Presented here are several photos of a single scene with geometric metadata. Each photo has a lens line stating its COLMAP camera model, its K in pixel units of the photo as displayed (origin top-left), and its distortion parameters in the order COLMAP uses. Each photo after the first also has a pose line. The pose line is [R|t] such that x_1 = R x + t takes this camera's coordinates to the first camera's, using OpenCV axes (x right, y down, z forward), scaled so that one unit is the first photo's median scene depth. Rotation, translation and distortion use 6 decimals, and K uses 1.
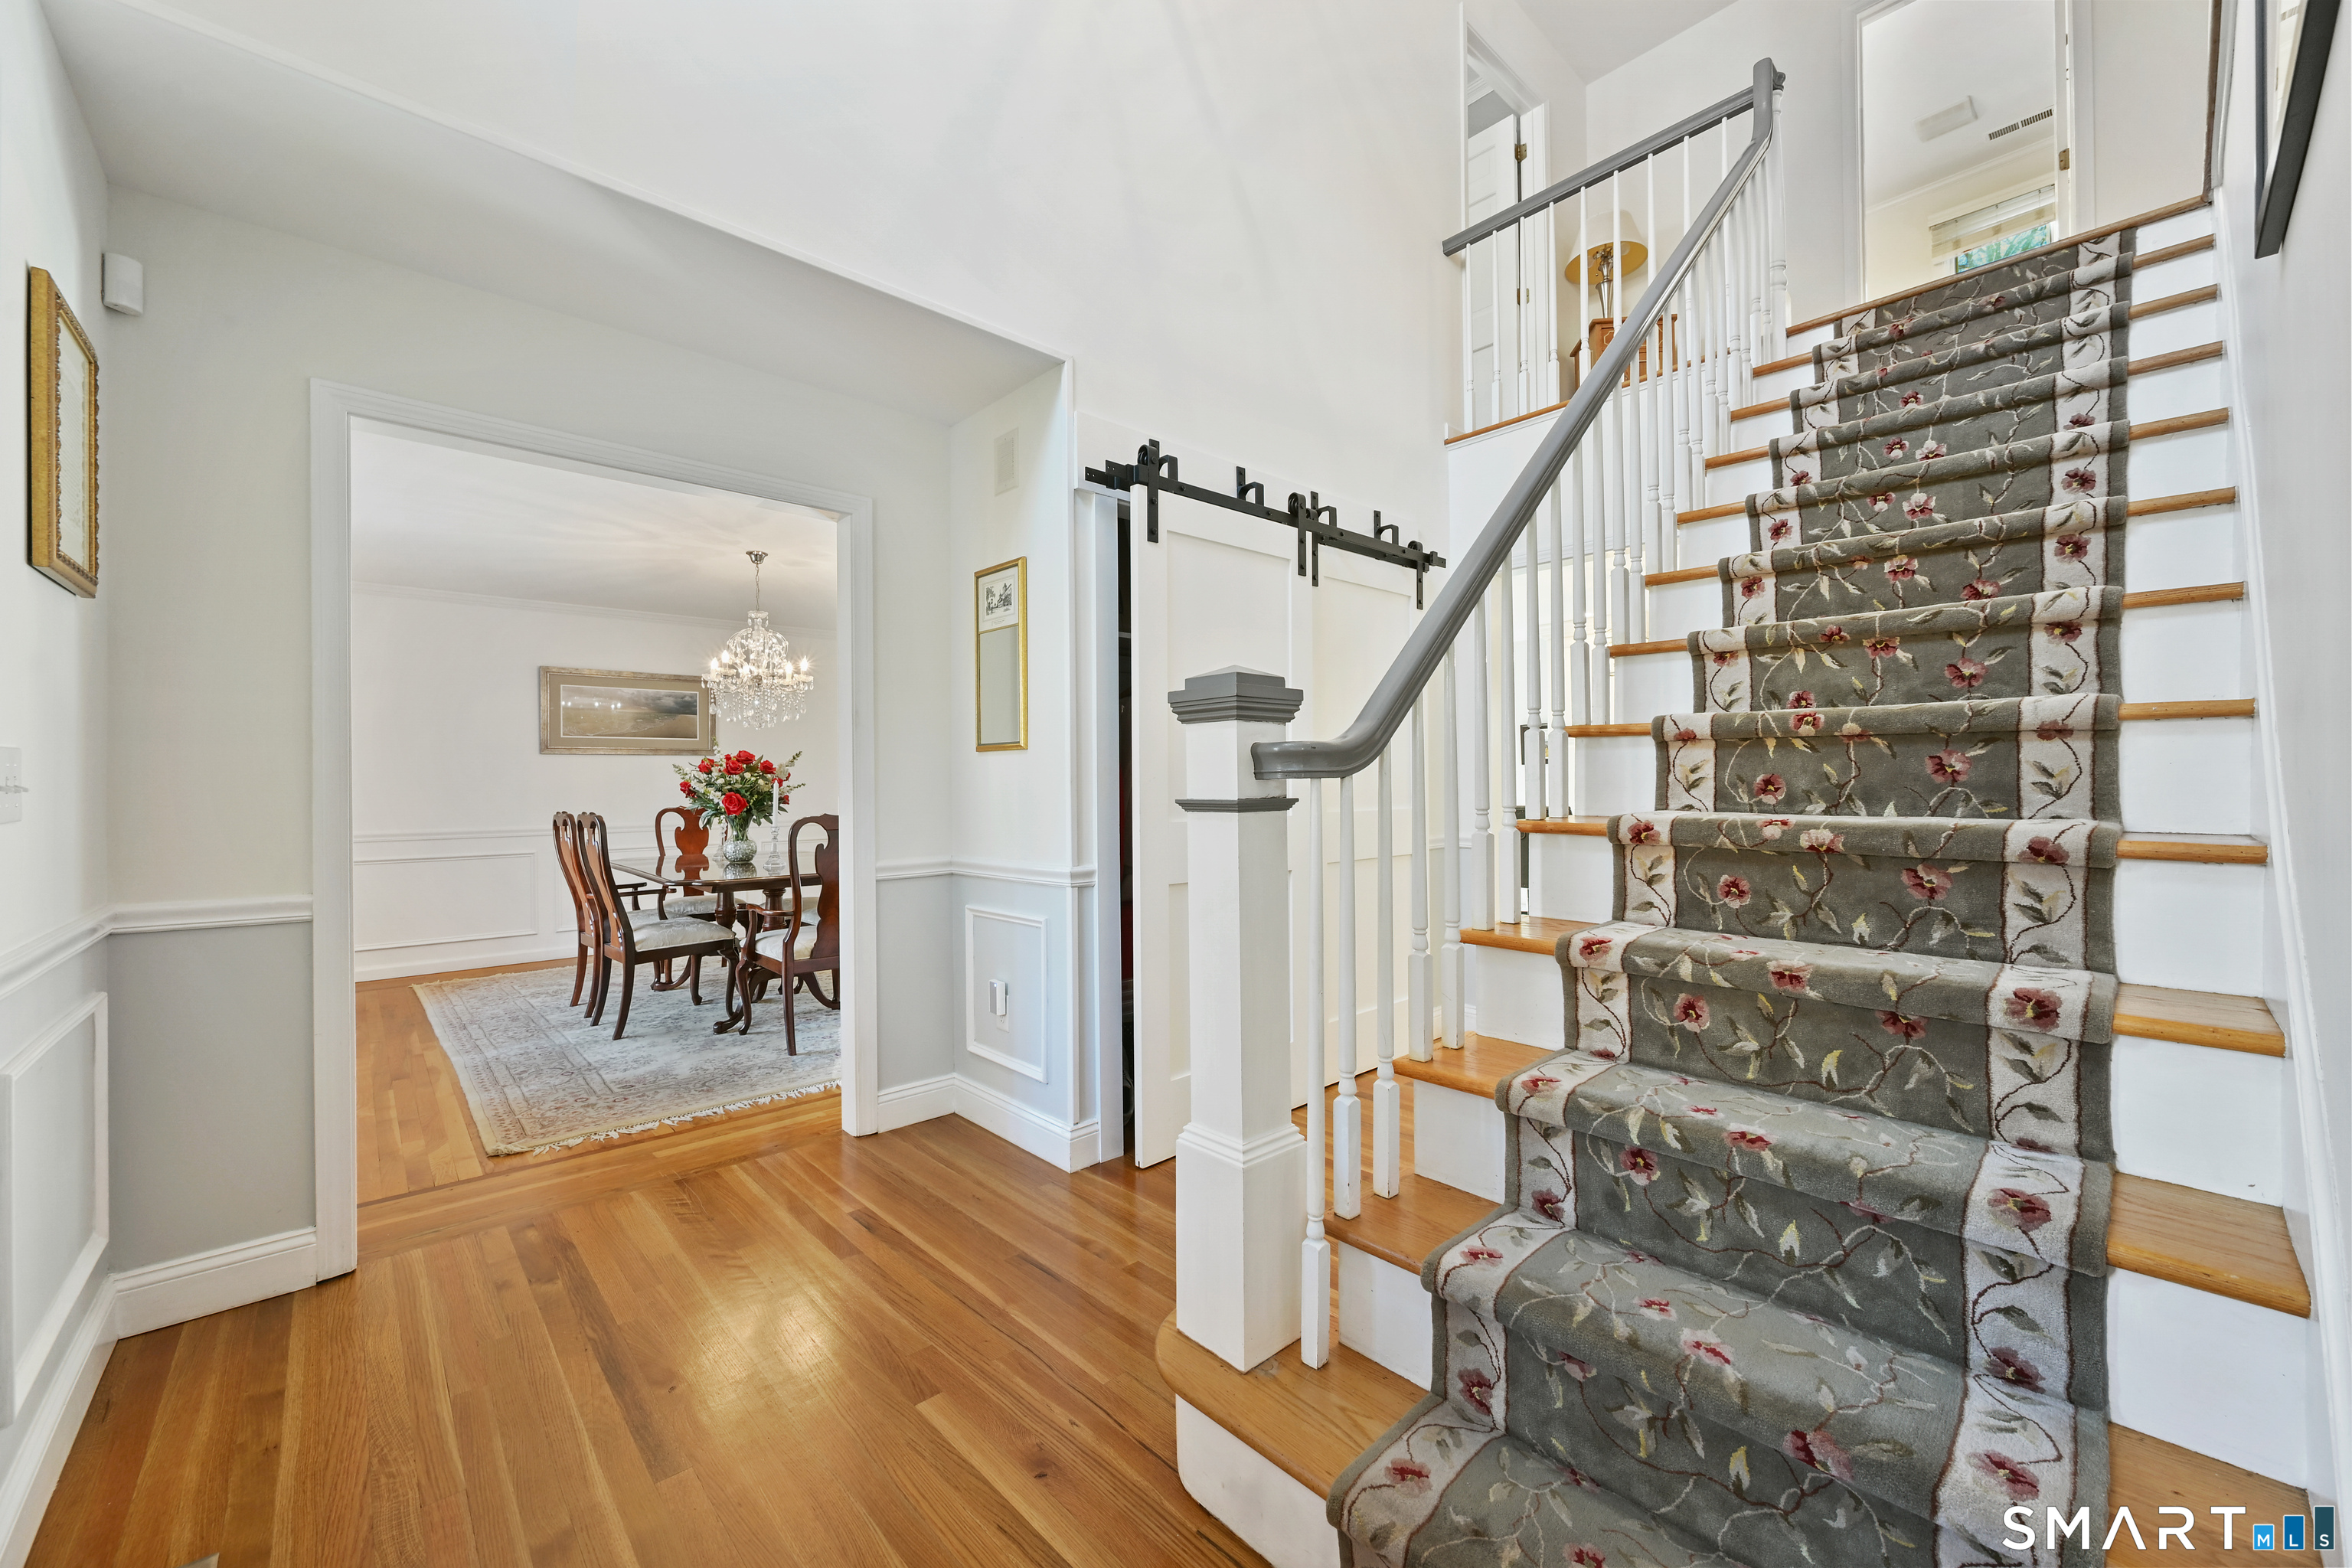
lens RADIAL K [[922.0, 0, 1175.3], [0, 922.0, 784.4], [0, 0, 1]] dist [-0.000326, -0.000017]
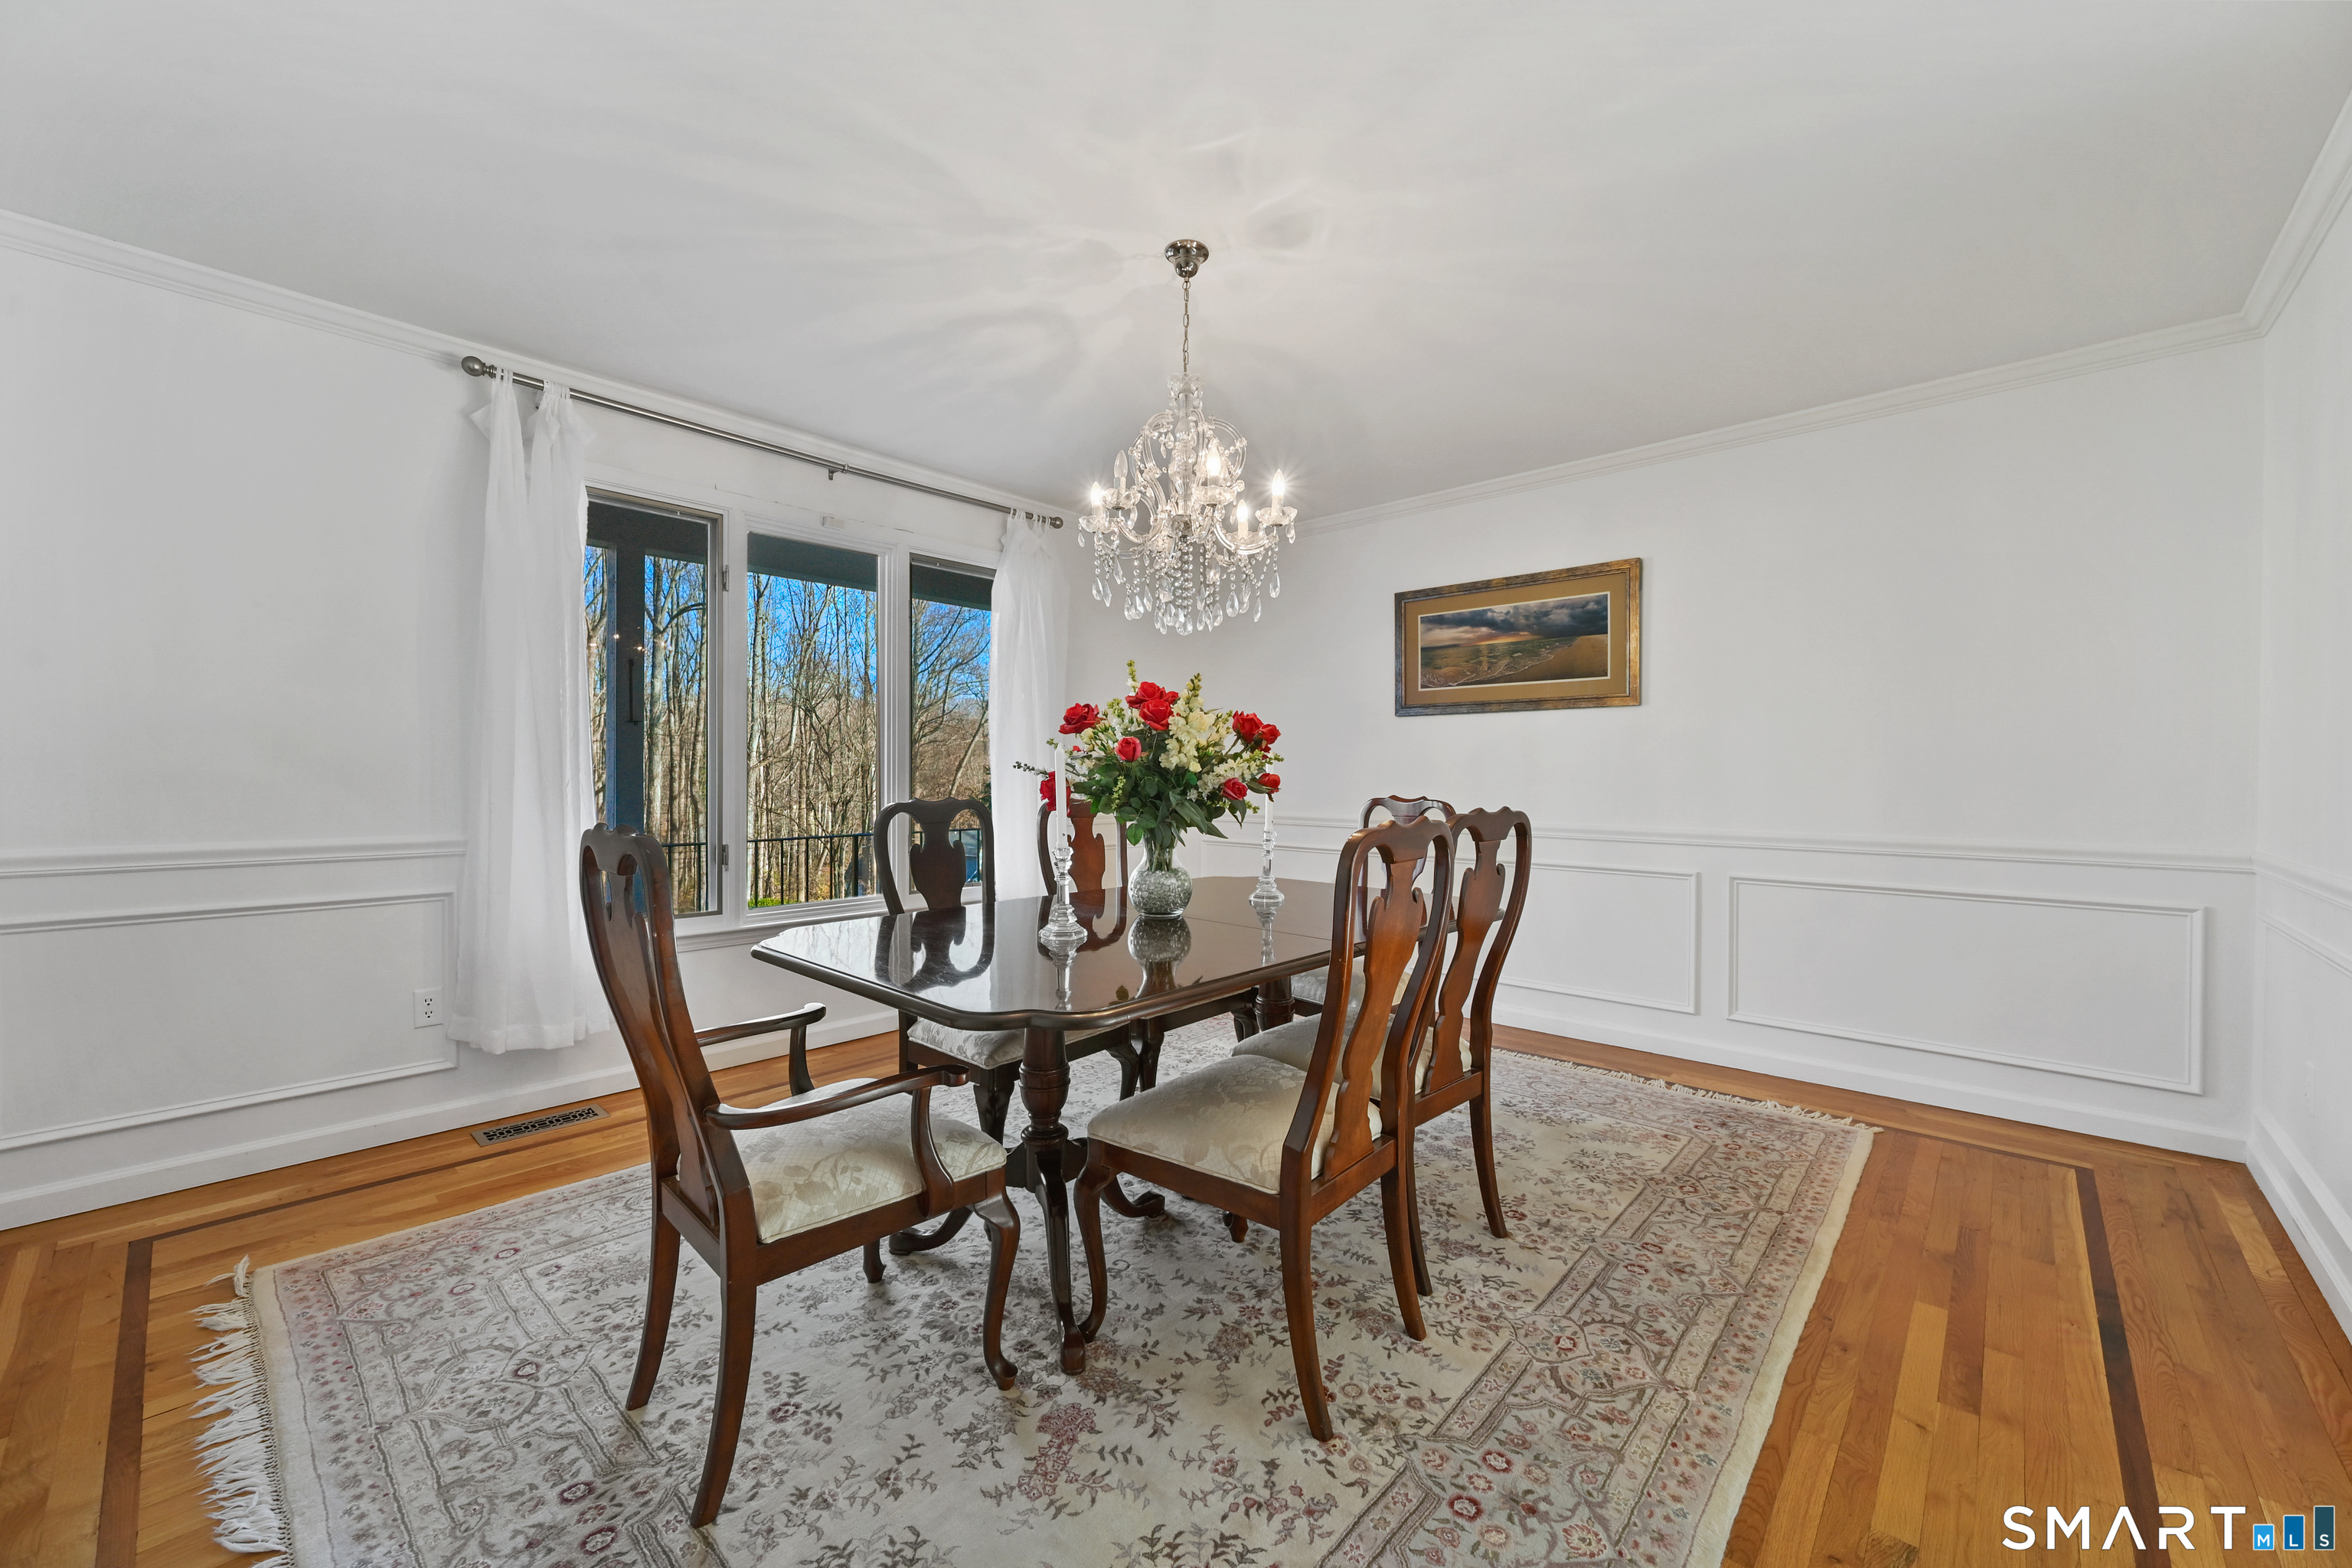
lens RADIAL K [[922.0, 0, 1174.8], [0, 922.0, 776.2], [0, 0, 1]] dist [-0.000326, -0.000017]
pose [[0.085282, 0.016291, -0.996224, 0.010806], [0.002046, 0.999861, 0.016526, 0.001024], [0.996355, -0.003447, 0.085237, 0.760909]]
